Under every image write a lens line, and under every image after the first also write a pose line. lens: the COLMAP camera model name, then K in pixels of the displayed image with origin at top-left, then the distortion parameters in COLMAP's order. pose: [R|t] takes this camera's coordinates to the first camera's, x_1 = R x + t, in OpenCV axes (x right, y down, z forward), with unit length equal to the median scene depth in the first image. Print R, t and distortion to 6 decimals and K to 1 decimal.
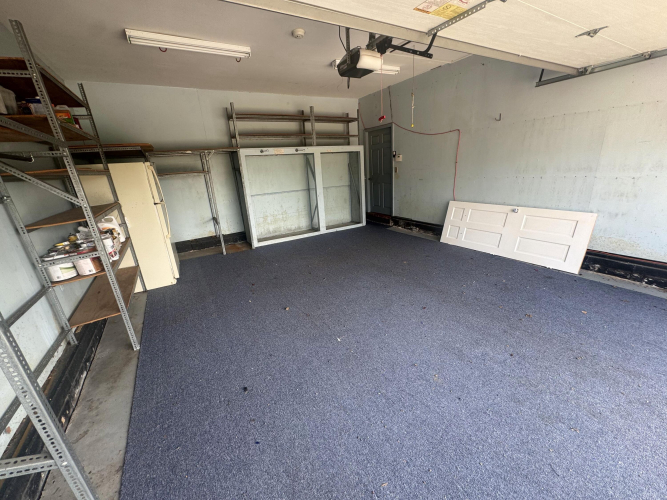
lens RADIAL K [[267.5, 0, 332.8], [0, 267.5, 251.7], [0, 0, 1]] dist [-0.004208, 0.000079]
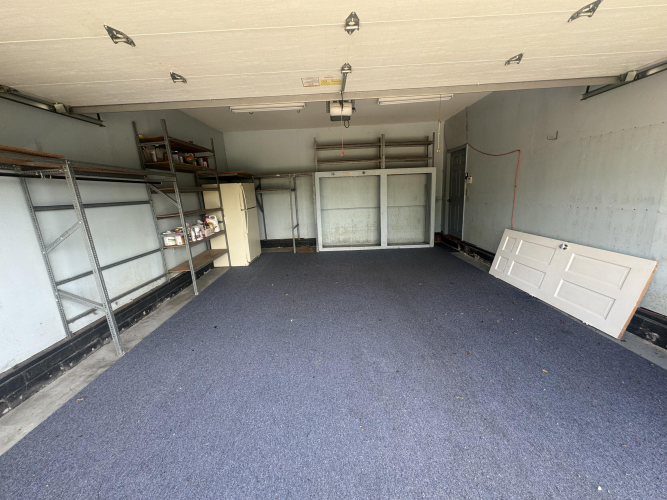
lens RADIAL K [[267.5, 0, 333.1], [0, 267.5, 252.6], [0, 0, 1]] dist [-0.004208, 0.000079]
pose [[0.861201, 0.140499, -0.488459, 0.462924], [-0.167174, 0.985864, -0.011173, -0.009604], [0.479985, 0.091280, 0.872515, -0.041392]]
